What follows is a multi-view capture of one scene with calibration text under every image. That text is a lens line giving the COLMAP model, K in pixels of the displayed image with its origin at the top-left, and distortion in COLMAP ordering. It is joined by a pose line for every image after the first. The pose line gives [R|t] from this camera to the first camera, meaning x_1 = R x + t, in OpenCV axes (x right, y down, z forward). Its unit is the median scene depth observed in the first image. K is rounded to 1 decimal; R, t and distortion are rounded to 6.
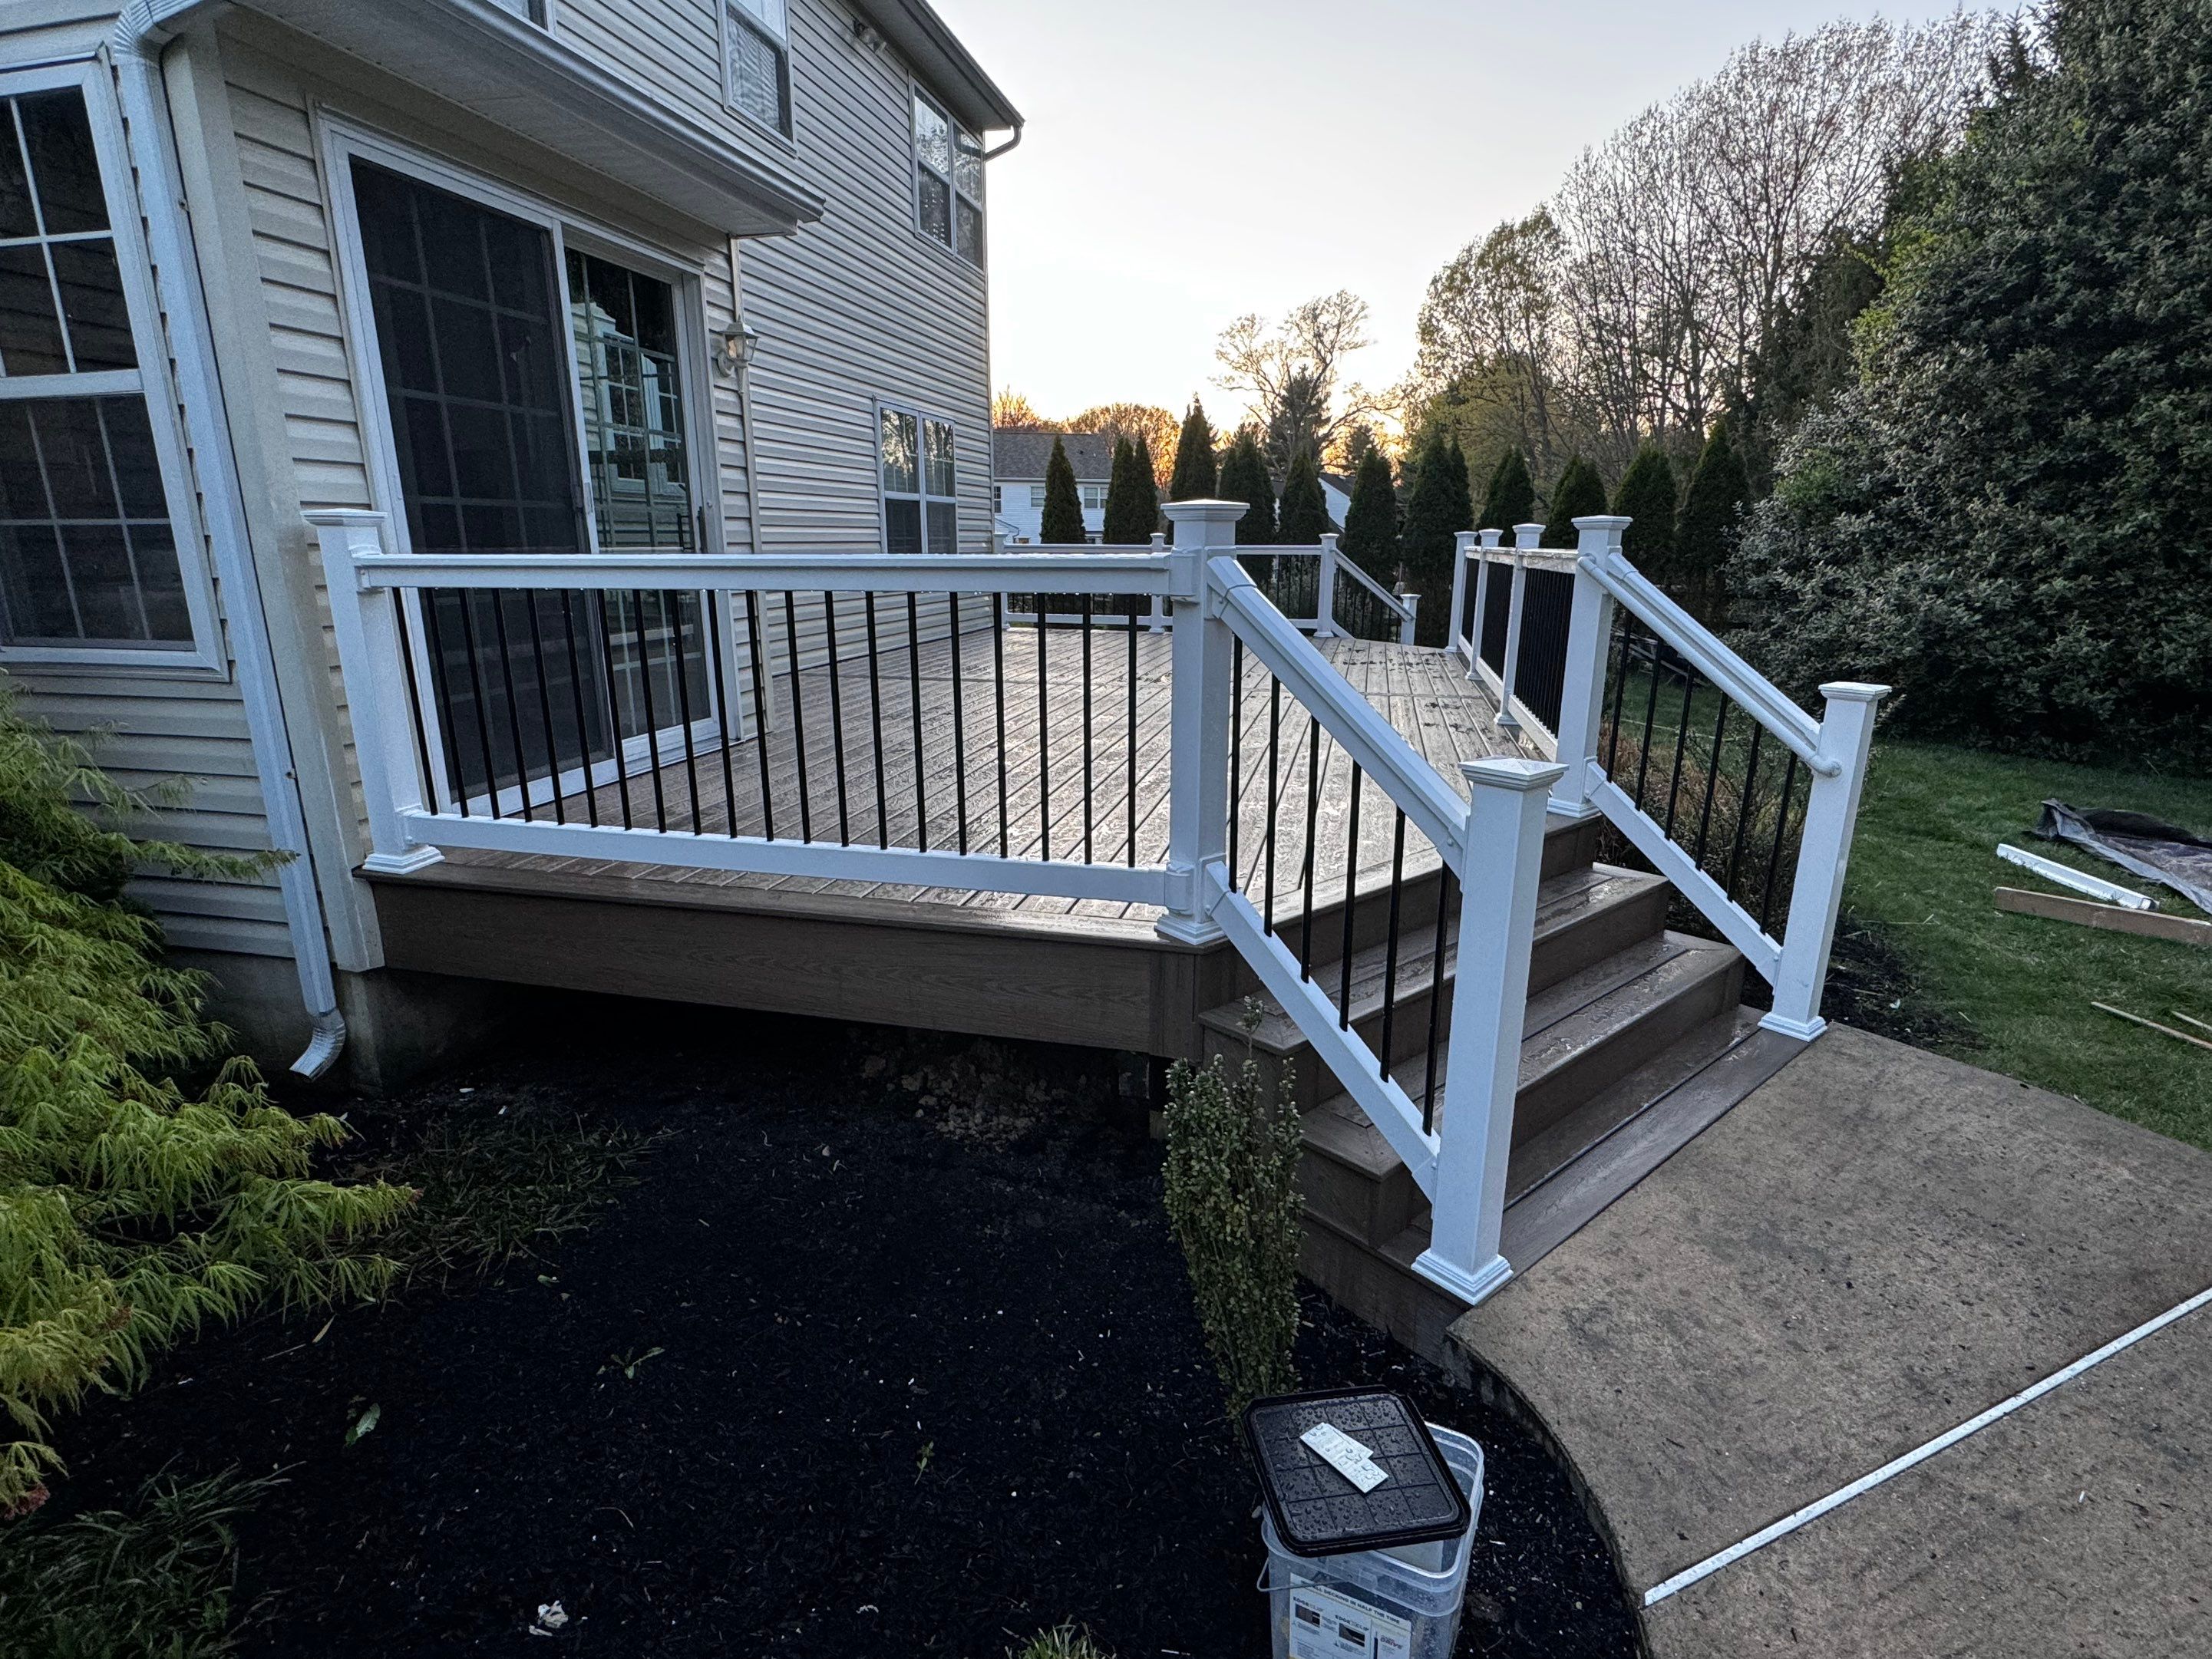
lens RADIAL K [[1096.8, 0, 1108.6], [0, 1096.8, 834.5], [0, 0, 1]] dist [-0.004569, 0.001217]
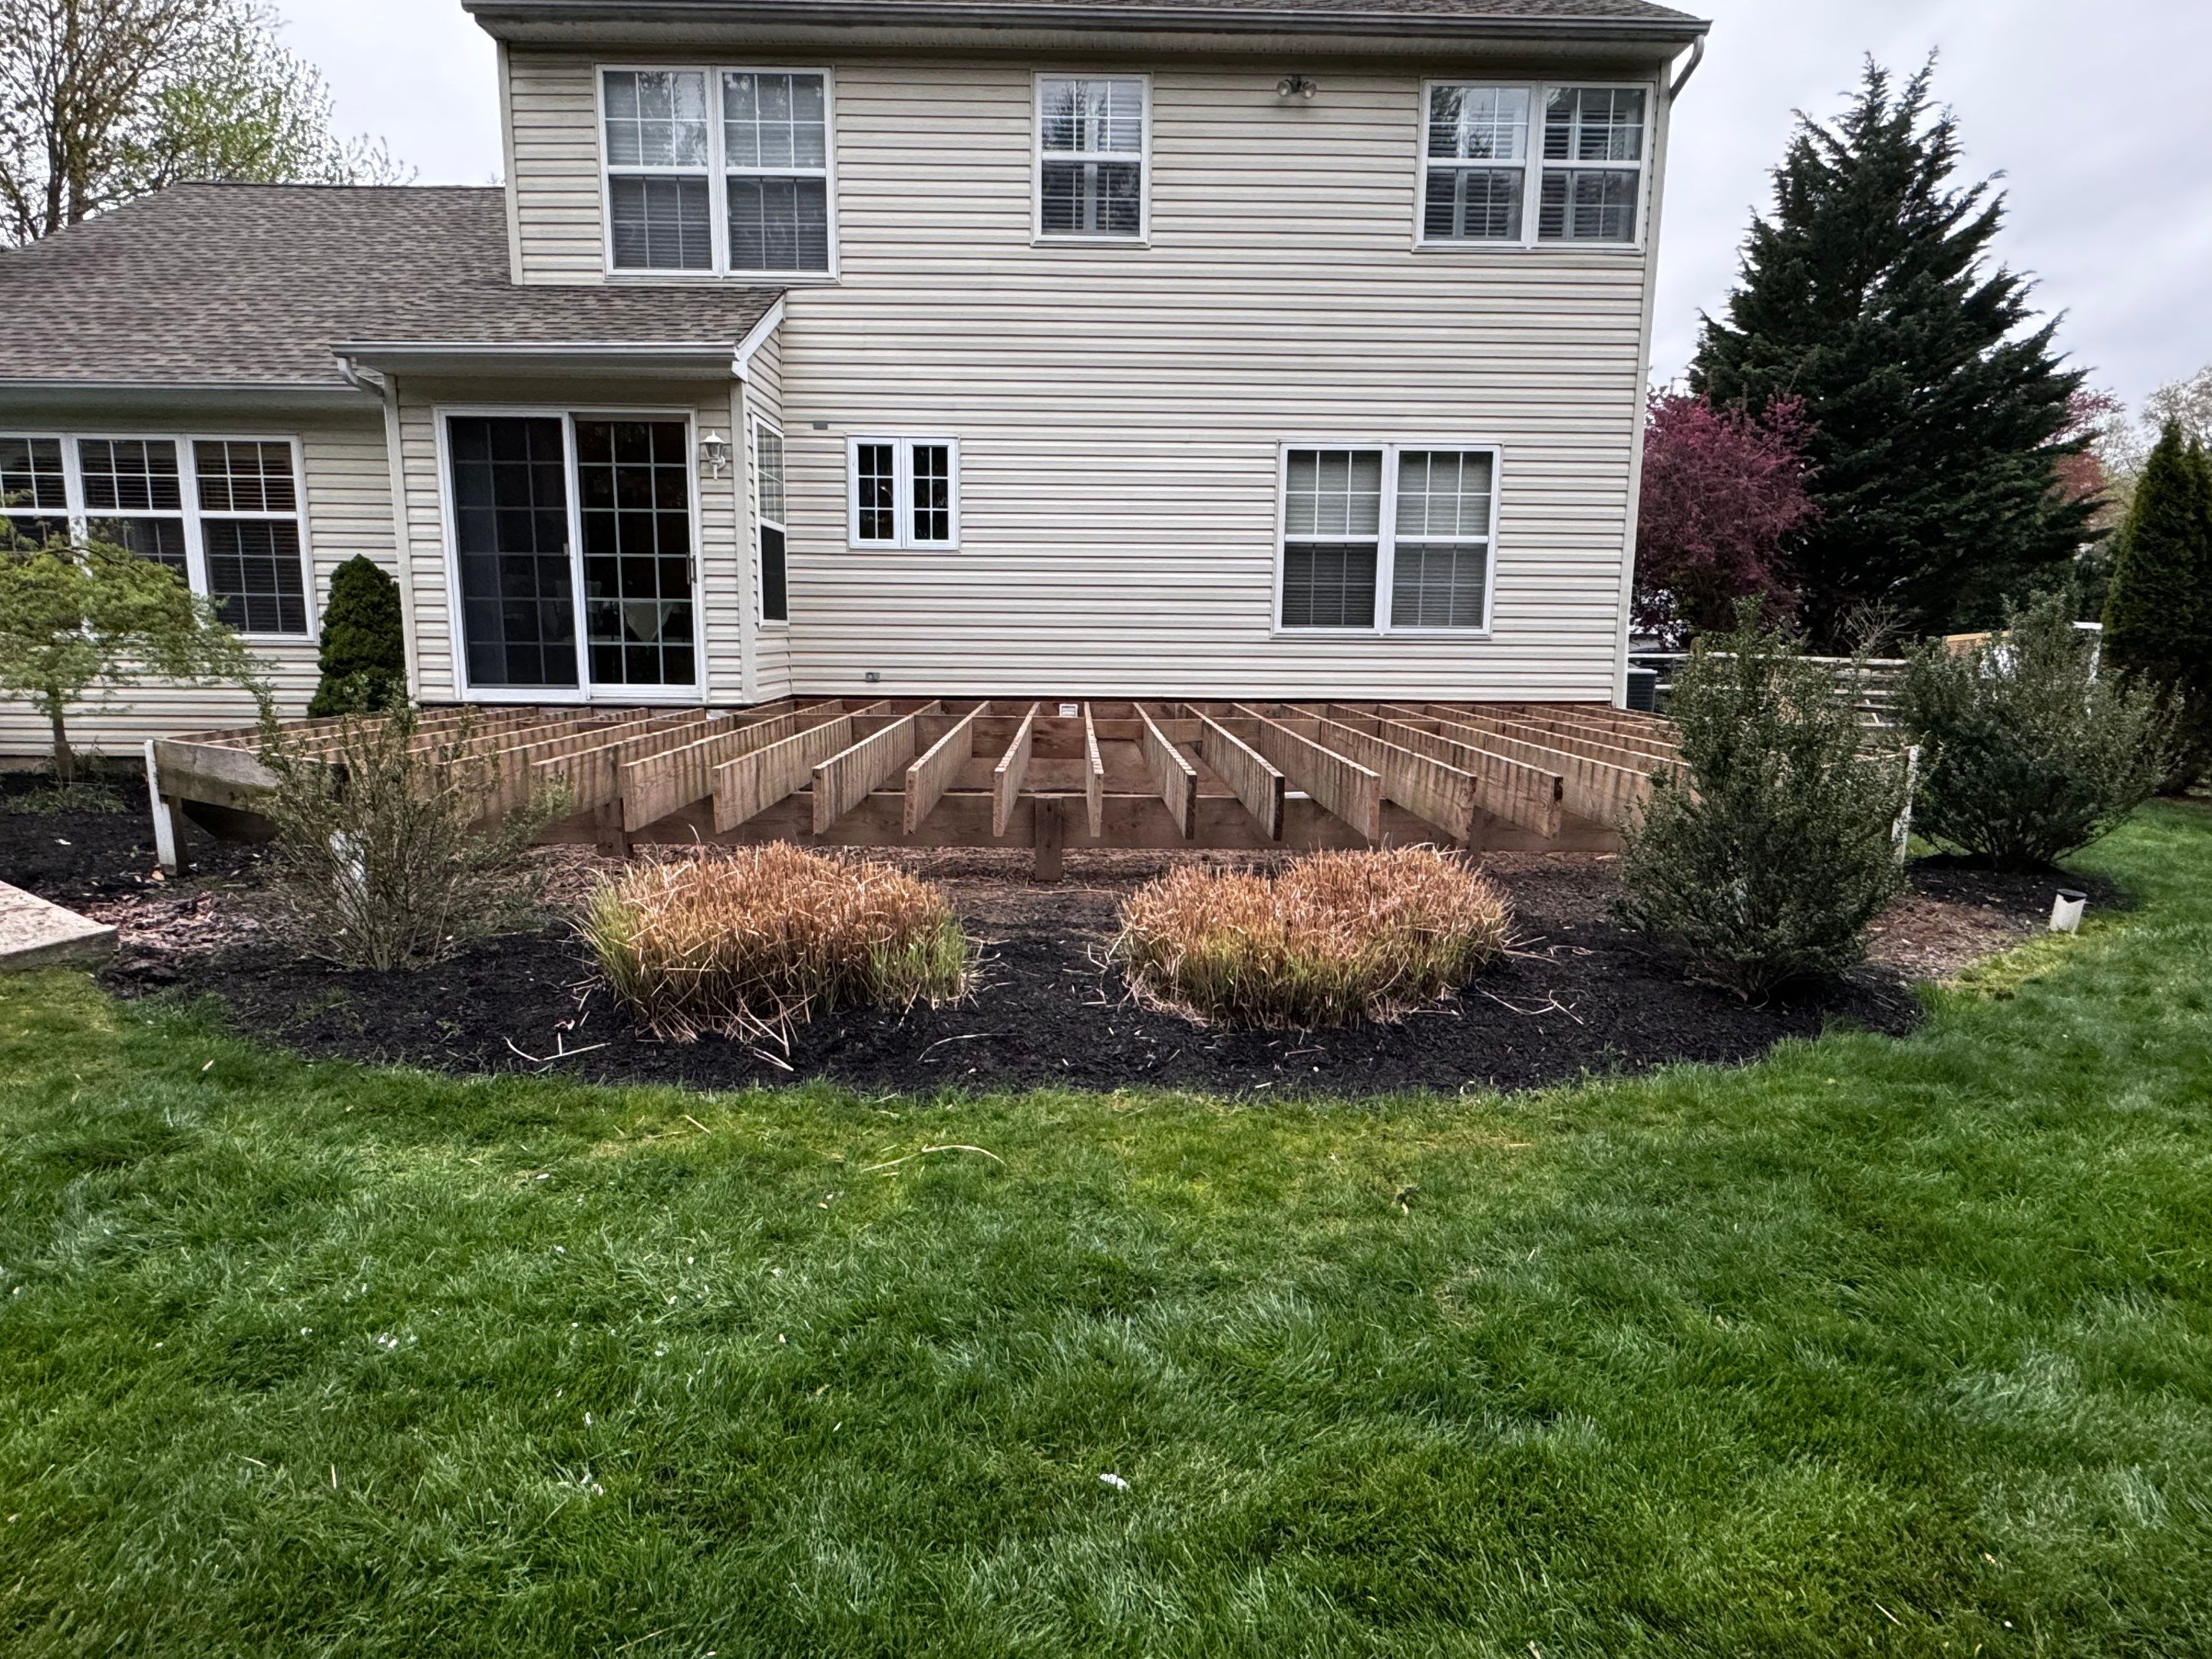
lens RADIAL K [[1211.6, 0, 1099.0], [0, 1211.6, 835.0], [0, 0, 1]] dist [-0.003060, -0.000628]
pose [[0.246135, 0.163163, -0.955403, 0.683358], [-0.259515, 0.960832, 0.097233, -0.101513], [0.933847, 0.224009, 0.278837, 0.512196]]
